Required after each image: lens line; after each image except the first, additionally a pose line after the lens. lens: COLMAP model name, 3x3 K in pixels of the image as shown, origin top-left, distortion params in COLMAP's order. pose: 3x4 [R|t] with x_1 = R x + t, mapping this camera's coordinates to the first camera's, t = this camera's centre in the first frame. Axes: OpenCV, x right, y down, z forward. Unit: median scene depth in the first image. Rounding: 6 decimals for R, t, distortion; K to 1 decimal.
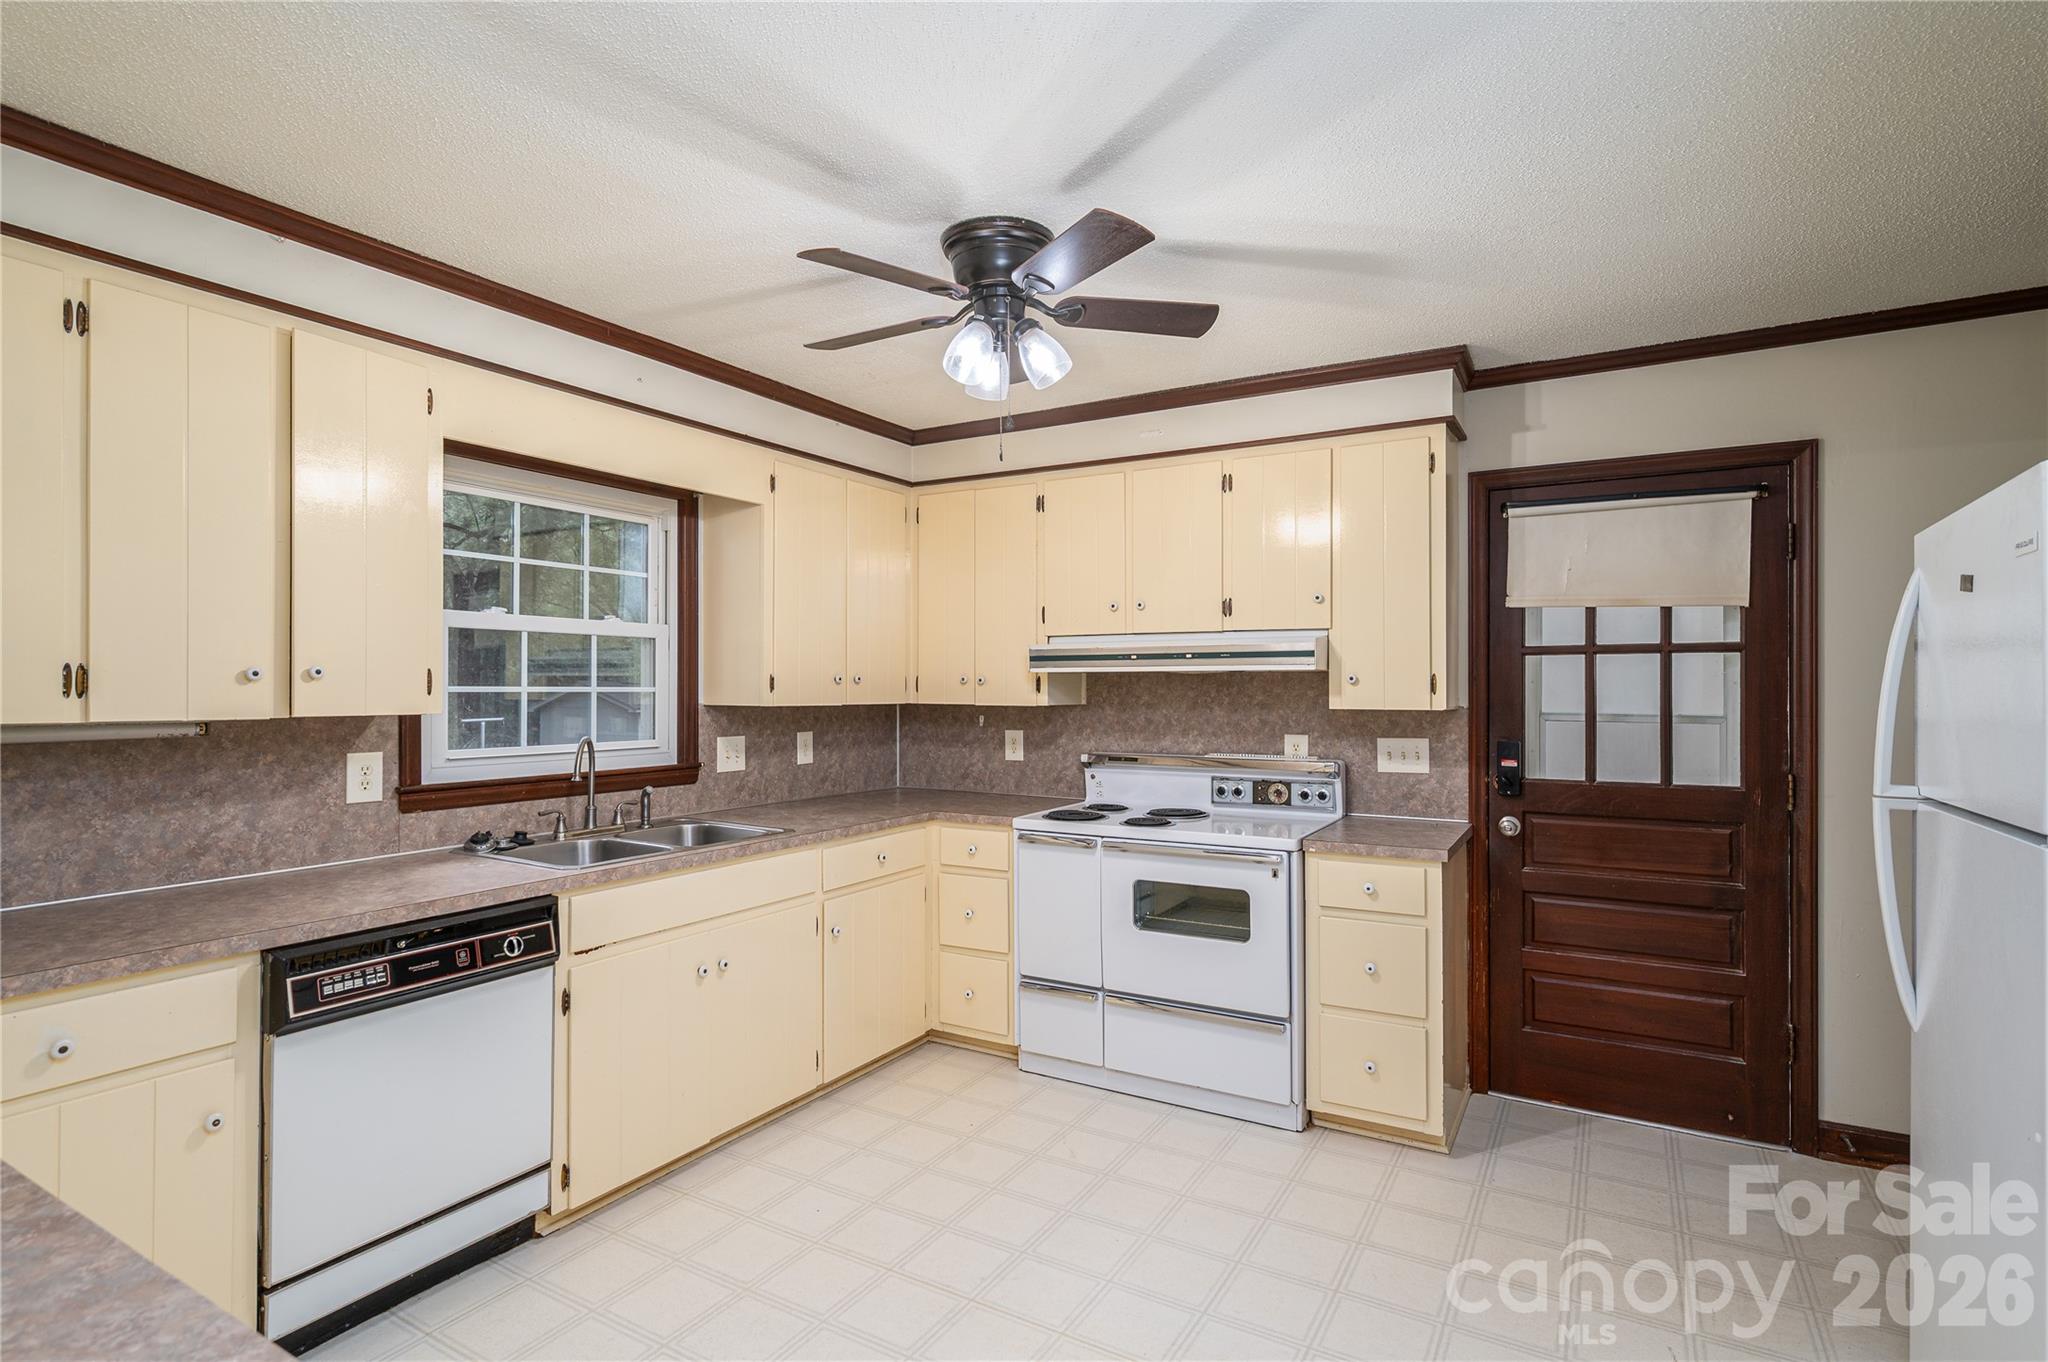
lens RADIAL K [[1048.2, 0, 1135.4], [0, 1048.2, 687.1], [0, 0, 1]] dist [-0.000357, 0.000120]
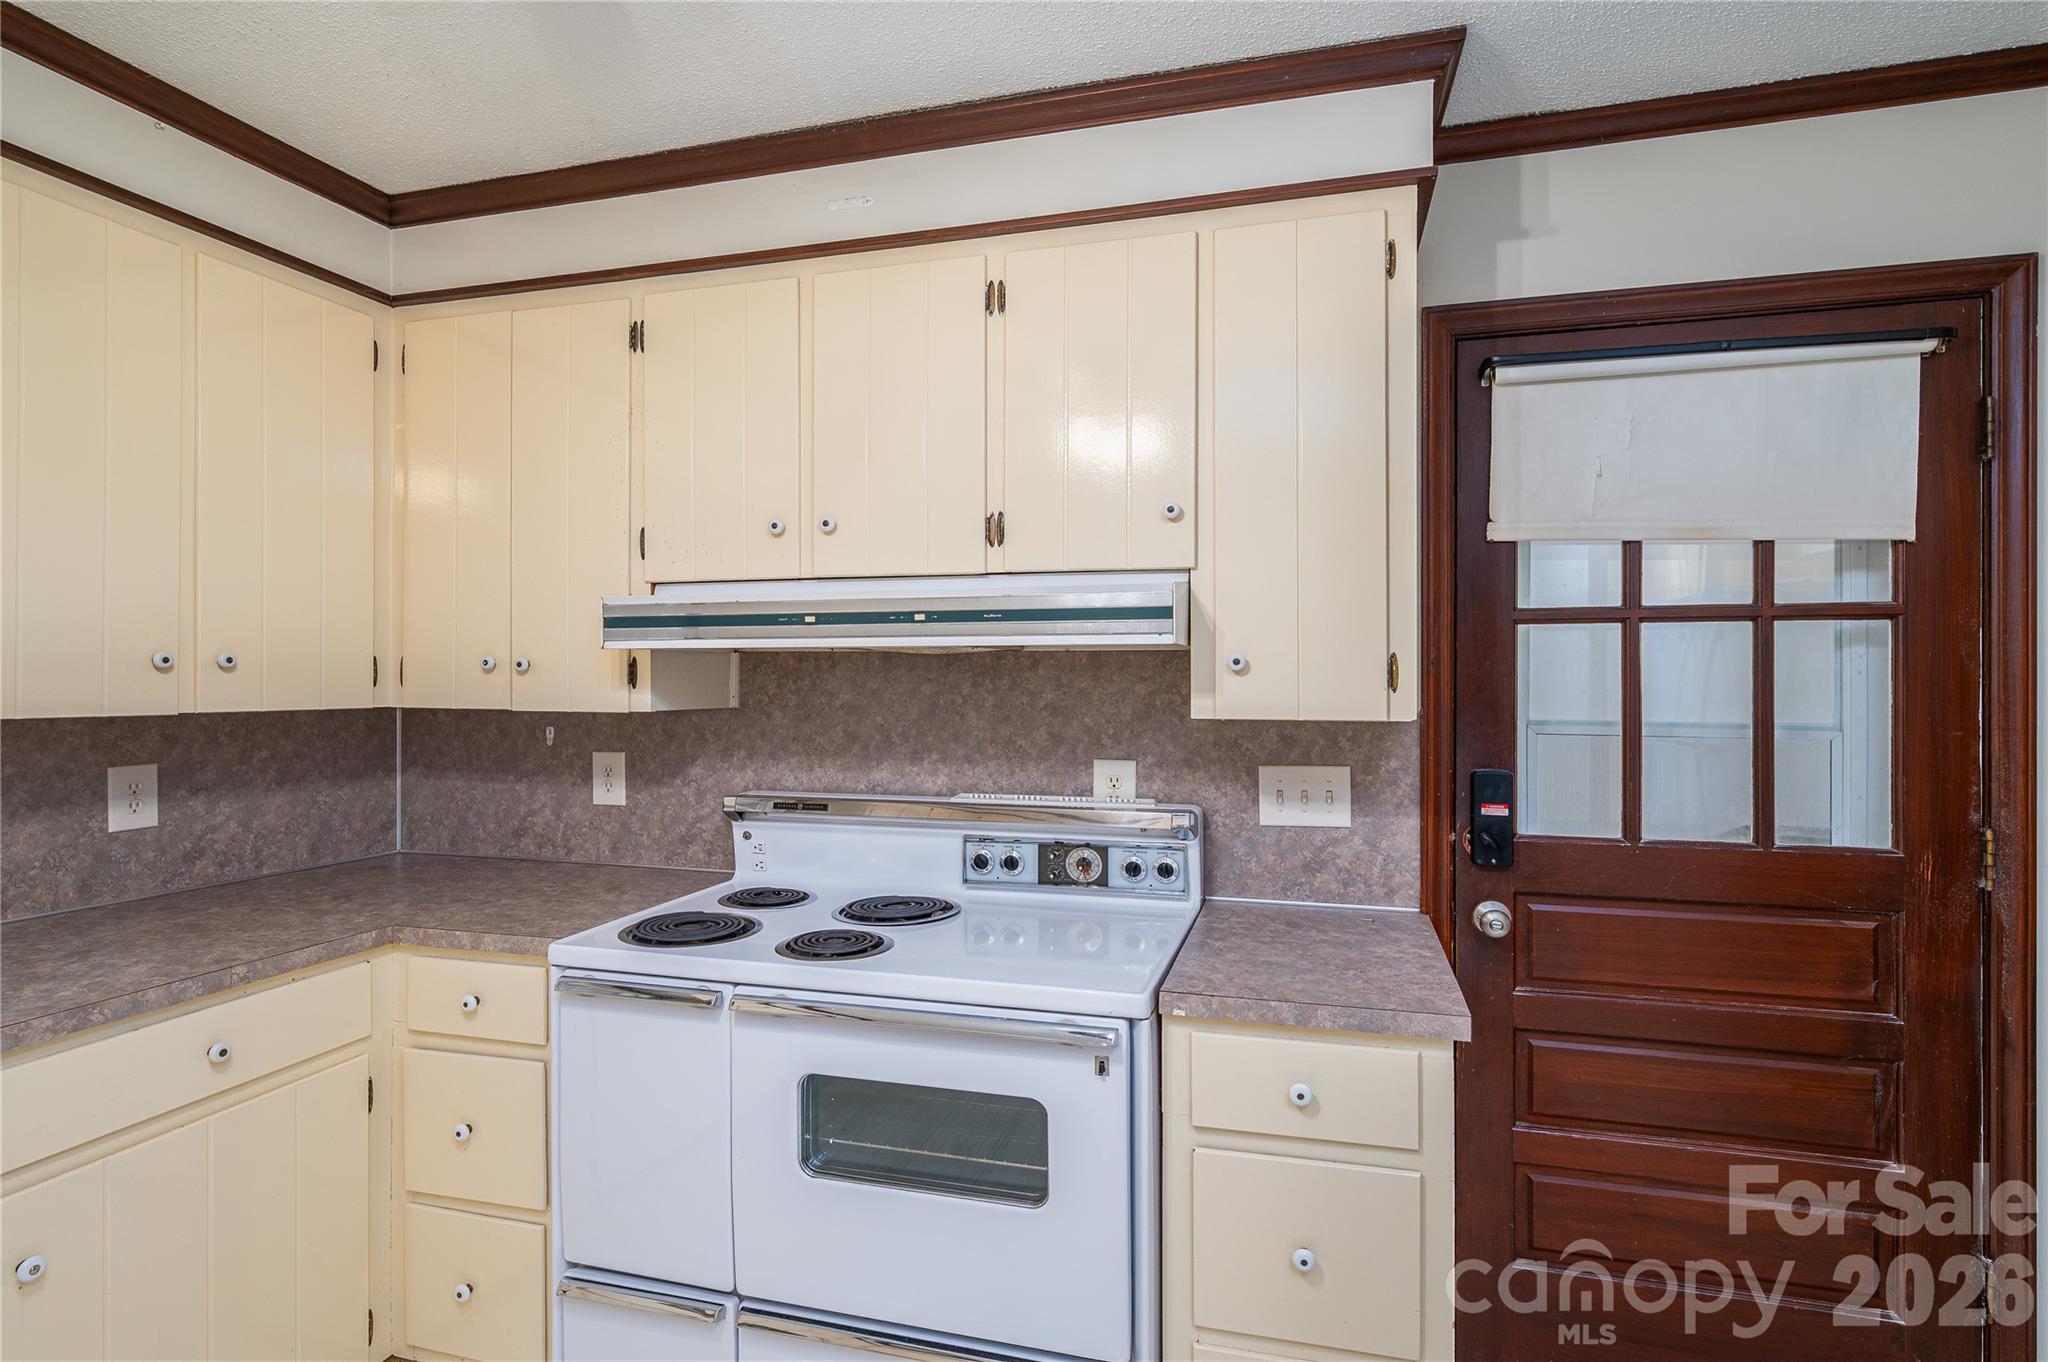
lens RADIAL K [[1028.5, 0, 1212.8], [0, 1028.5, 675.1], [0, 0, 1]] dist [-0.001442, -0.000133]
pose [[0.950257, 0.001859, 0.311462, 0.030166], [-0.001130, 0.999996, -0.002521, -0.000231], [-0.311465, 0.002044, 0.950255, 0.472217]]
